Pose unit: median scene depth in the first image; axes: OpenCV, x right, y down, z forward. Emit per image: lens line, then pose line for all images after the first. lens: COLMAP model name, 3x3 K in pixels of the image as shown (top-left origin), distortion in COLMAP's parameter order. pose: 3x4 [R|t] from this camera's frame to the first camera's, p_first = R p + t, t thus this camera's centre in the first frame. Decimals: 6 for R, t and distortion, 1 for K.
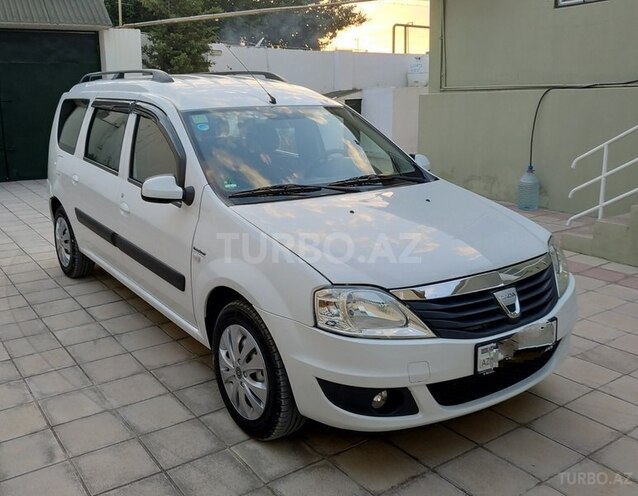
lens RADIAL K [[650.0, 0, 319.0], [0, 650.0, 248.0], [0, 0, 1]] dist [-0.004728, -0.009993]
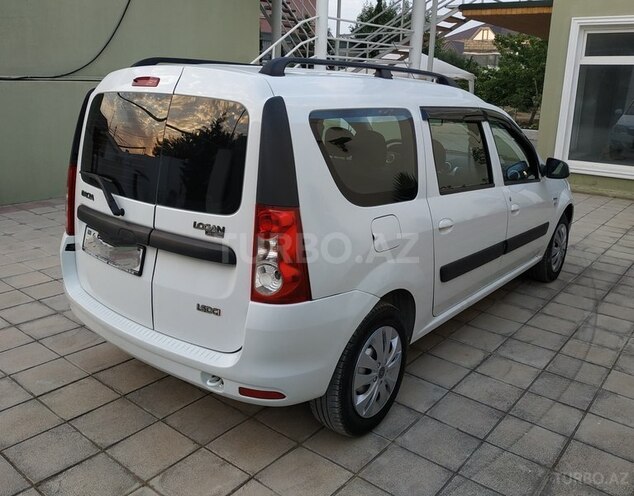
lens RADIAL K [[530.9, 0, 317.0], [0, 530.9, 248.0], [0, 0, 1]] dist [-0.005430, -0.000046]
pose [[-0.279359, -0.267716, 0.922110, -1.066717], [0.196517, 0.924074, 0.327823, -0.359619], [-0.939861, 0.272790, -0.205538, 1.572026]]
